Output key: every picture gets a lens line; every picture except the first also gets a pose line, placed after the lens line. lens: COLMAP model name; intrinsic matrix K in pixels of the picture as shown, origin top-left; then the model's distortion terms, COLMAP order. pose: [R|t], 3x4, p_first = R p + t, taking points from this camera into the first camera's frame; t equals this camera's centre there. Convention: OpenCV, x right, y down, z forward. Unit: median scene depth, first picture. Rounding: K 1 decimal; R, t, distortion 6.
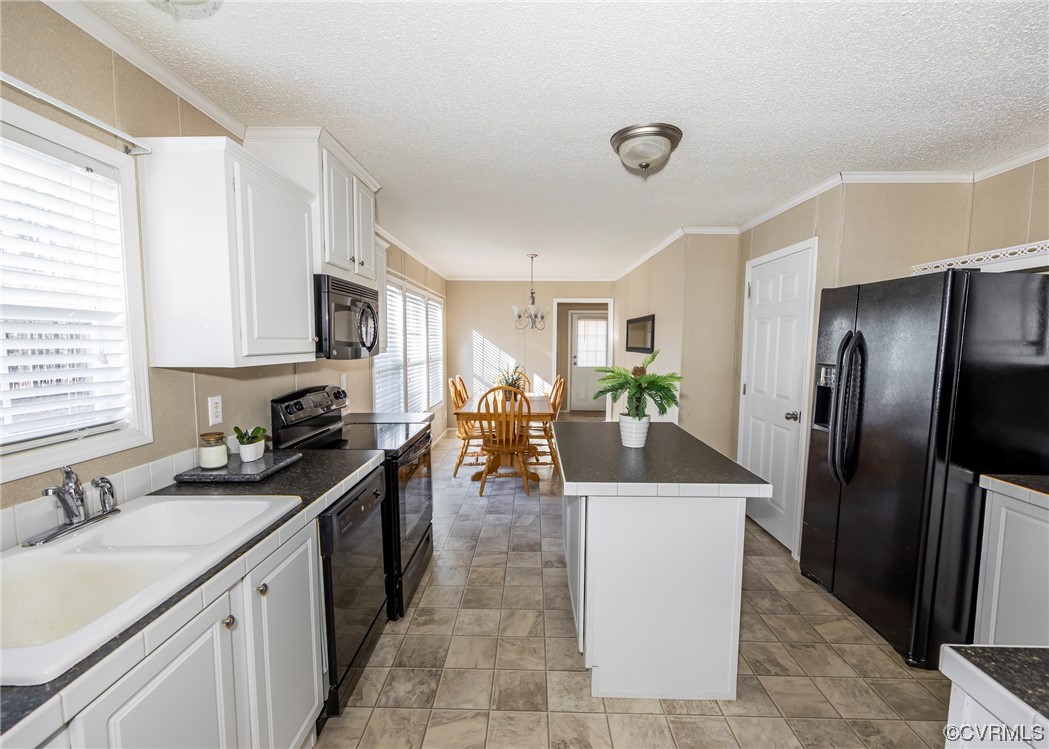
lens RADIAL K [[463.6, 0, 522.1], [0, 463.6, 380.5], [0, 0, 1]] dist [-0.003831, 0.000206]
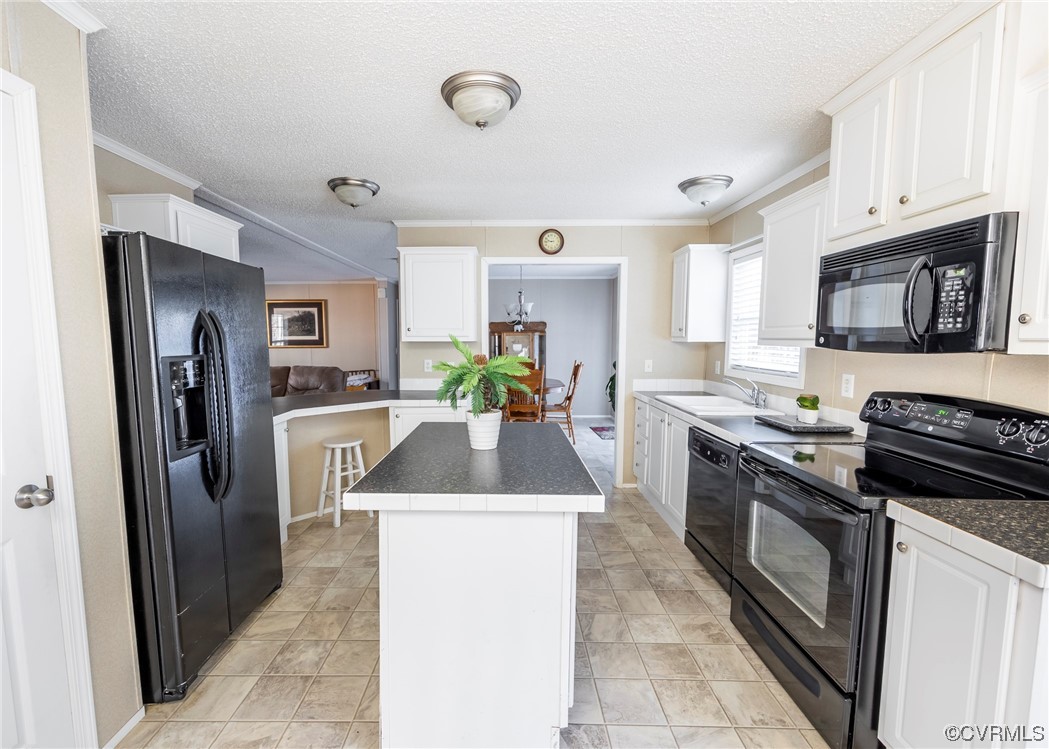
lens RADIAL K [[463.6, 0, 502.9], [0, 463.6, 381.8], [0, 0, 1]] dist [-0.003831, 0.000206]
pose [[-0.999908, -0.005255, -0.012481, 0.231052], [-0.007468, 0.982815, 0.184442, -0.144152], [0.011297, 0.184518, -0.982764, 1.921725]]
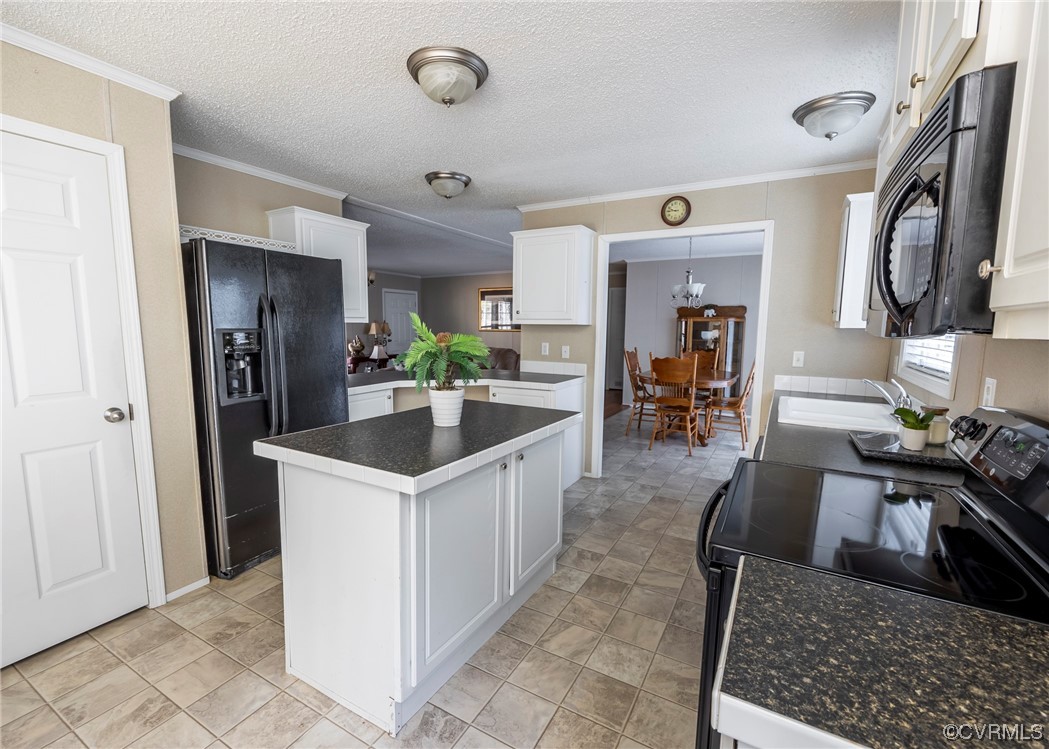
lens RADIAL K [[463.6, 0, 522.1], [0, 463.6, 383.7], [0, 0, 1]] dist [-0.003831, 0.000206]
pose [[-0.880078, -0.076446, 0.468634, -0.299377], [0.026871, 0.977355, 0.209893, -0.120225], [-0.474067, 0.197315, -0.858095, 1.760731]]
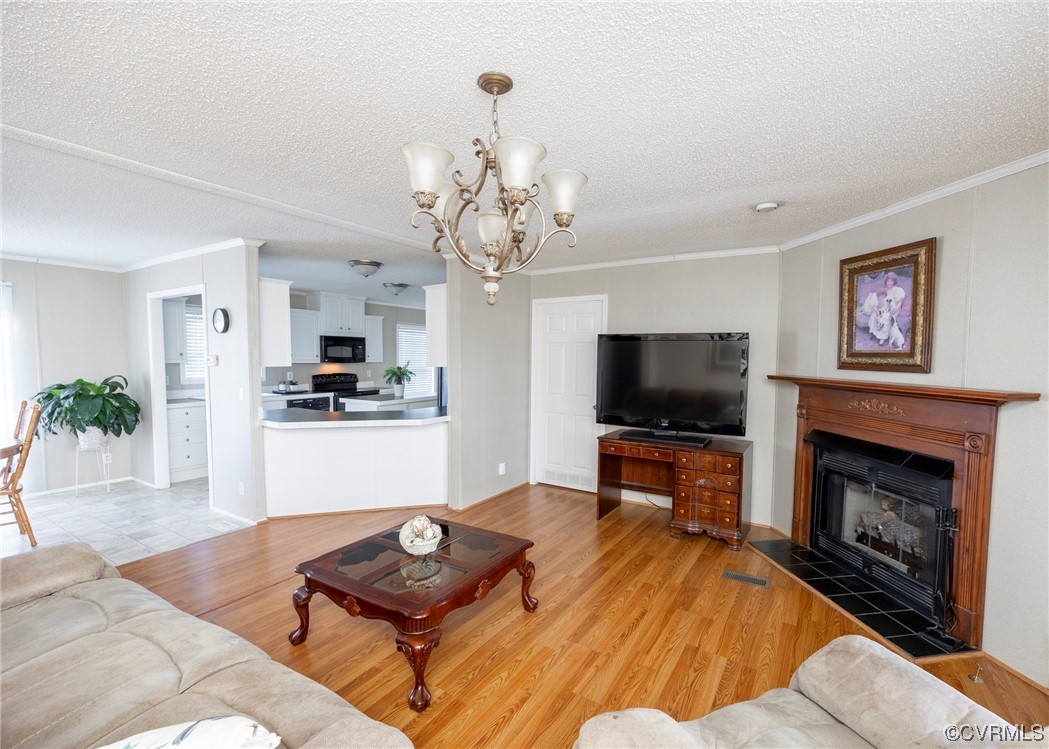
lens RADIAL K [[463.6, 0, 562.5], [0, 463.6, 384.9], [0, 0, 1]] dist [-0.003831, 0.000206]
pose [[0.869523, 0.030123, -0.492972, 2.495962], [-0.046270, 0.998717, -0.020585, 0.092352], [0.491720, 0.040709, 0.869802, -0.898233]]
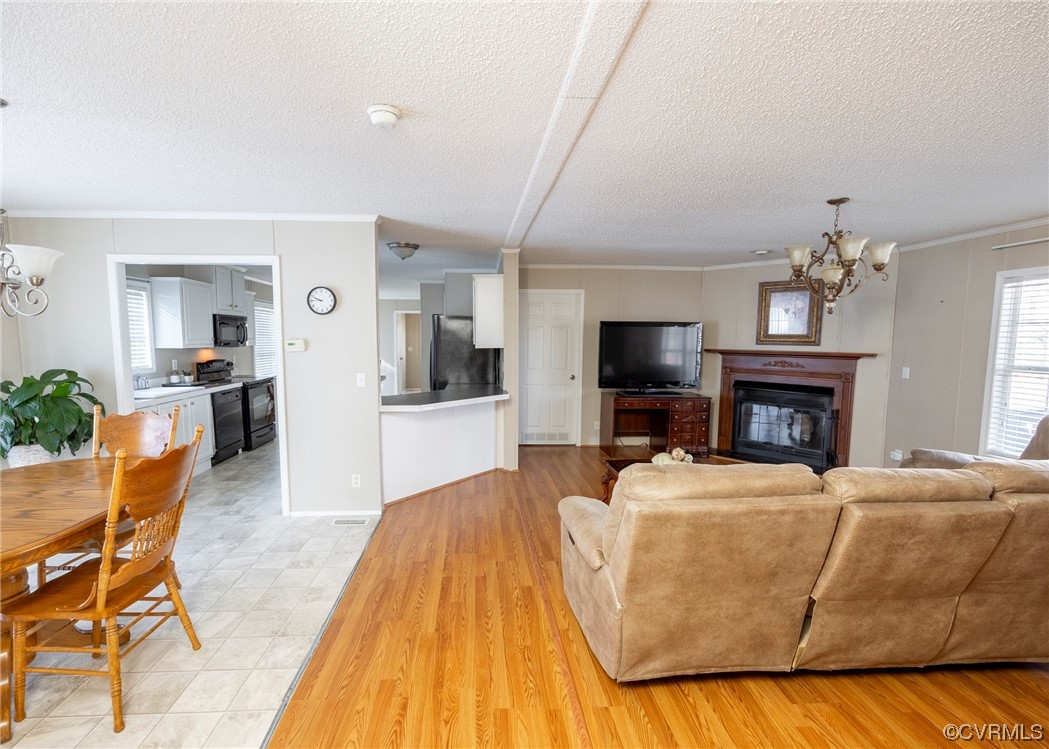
lens RADIAL K [[463.6, 0, 496.0], [0, 463.6, 378.8], [0, 0, 1]] dist [-0.003831, 0.000206]
pose [[0.997609, -0.009975, 0.068388, 0.935297], [0.009979, 0.999950, 0.000280, 0.146773], [-0.068387, 0.000404, 0.997659, -1.664209]]
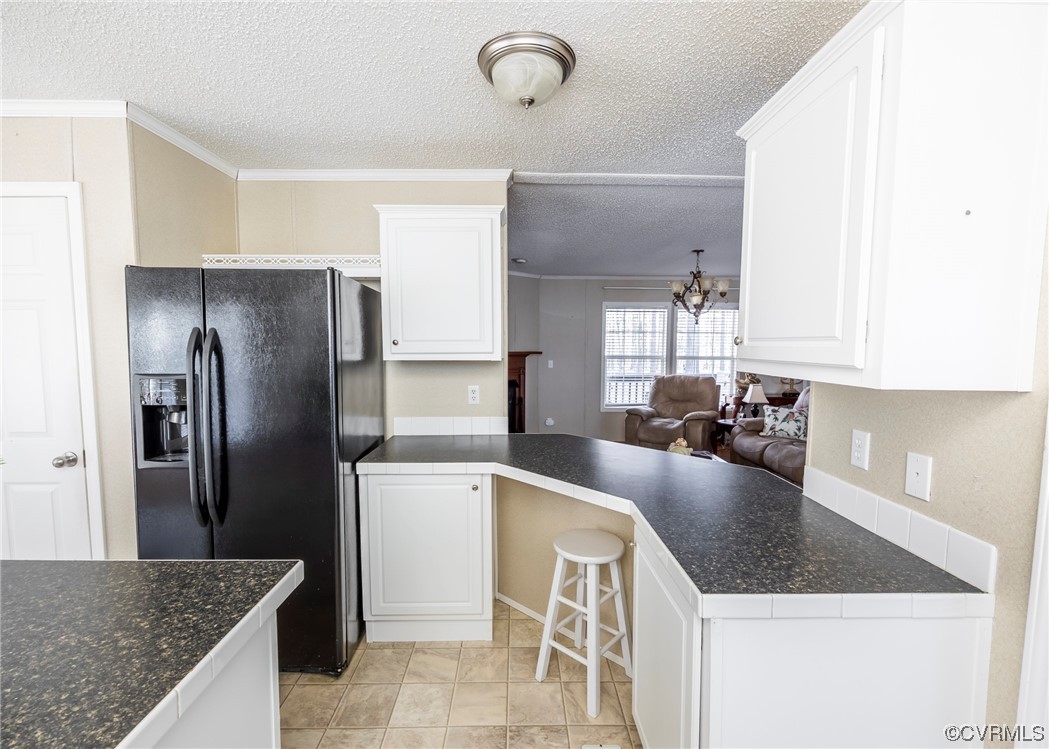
lens RADIAL K [[463.6, 0, 527.8], [0, 463.6, 379.2], [0, 0, 1]] dist [-0.003831, 0.000206]
pose [[-0.037028, -0.086782, 0.995539, -0.078573], [0.087845, 0.992083, 0.089748, -0.047485], [-0.995446, 0.090776, -0.029111, 0.529046]]
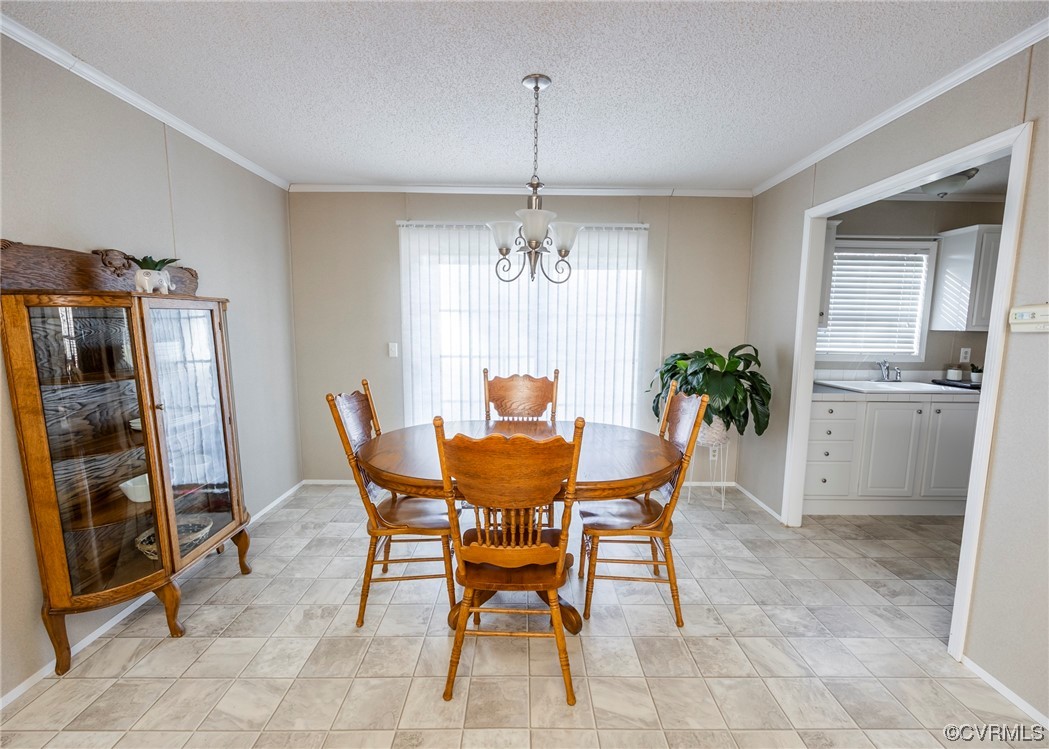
lens RADIAL K [[463.6, 0, 530.2], [0, 463.6, 375.2], [0, 0, 1]] dist [-0.003831, 0.000206]
pose [[0.040767, 0.106571, -0.993469, 1.051117], [-0.099977, 0.989741, 0.102069, 0.116229], [0.994154, 0.095163, 0.051003, -0.794970]]
